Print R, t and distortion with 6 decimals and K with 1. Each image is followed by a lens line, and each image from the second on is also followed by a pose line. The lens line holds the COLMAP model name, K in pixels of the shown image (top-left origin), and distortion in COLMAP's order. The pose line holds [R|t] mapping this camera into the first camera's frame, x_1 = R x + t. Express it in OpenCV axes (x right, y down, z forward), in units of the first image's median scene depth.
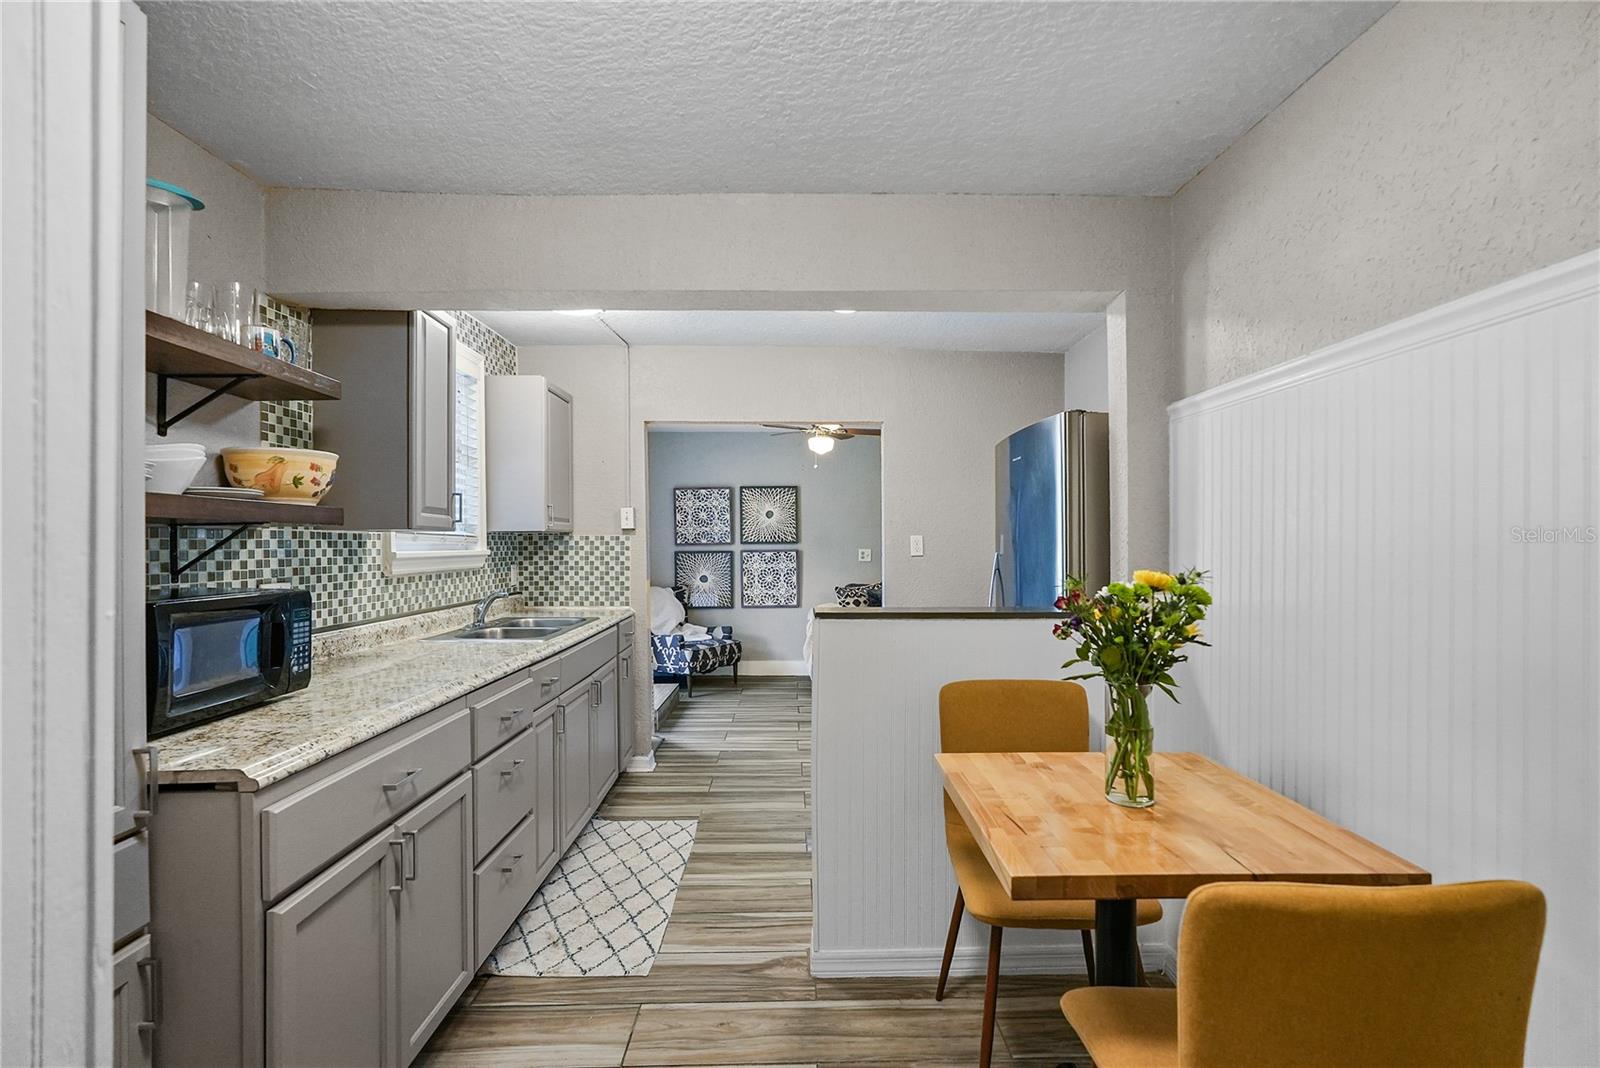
lens RADIAL K [[720.9, 0, 804.4], [0, 720.9, 539.4], [0, 0, 1]] dist [-0.004255, 0.002321]
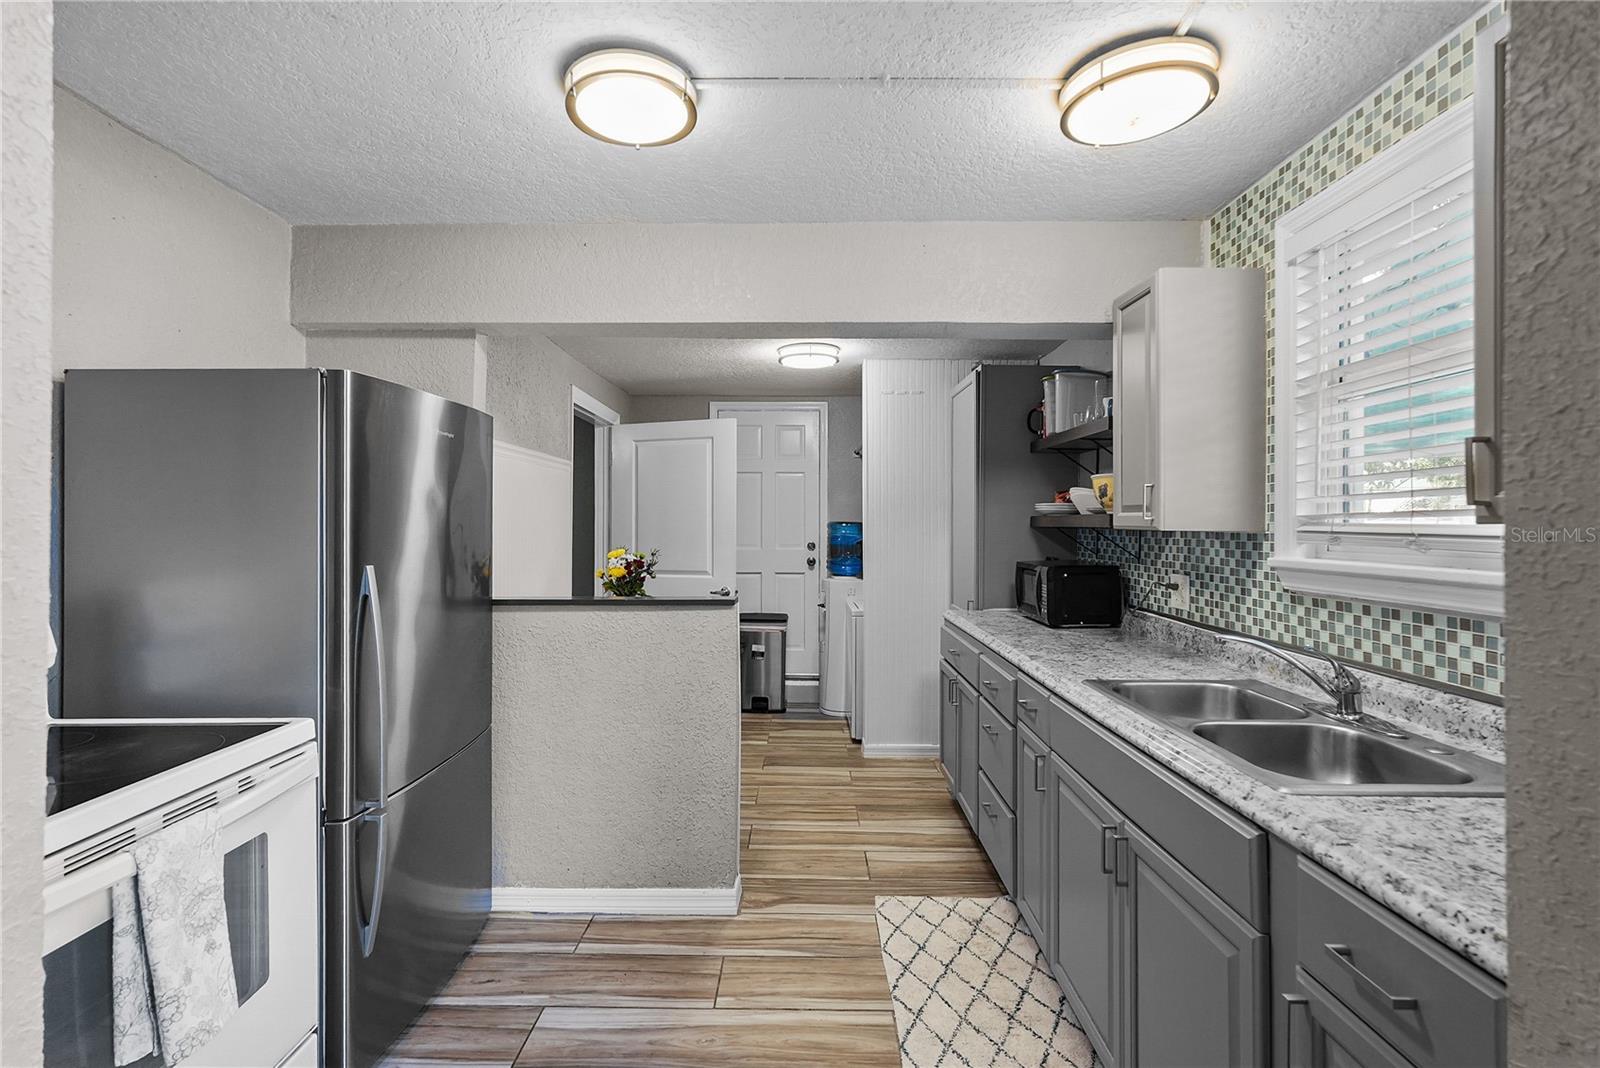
lens RADIAL K [[720.9, 0, 799.3], [0, 720.9, 526.2], [0, 0, 1]] dist [-0.004255, 0.002321]
pose [[-0.999558, 0.000841, 0.029714, -0.110056], [0.000721, 0.999992, -0.004046, -0.013956], [-0.029717, -0.004023, -0.999550, 1.927871]]
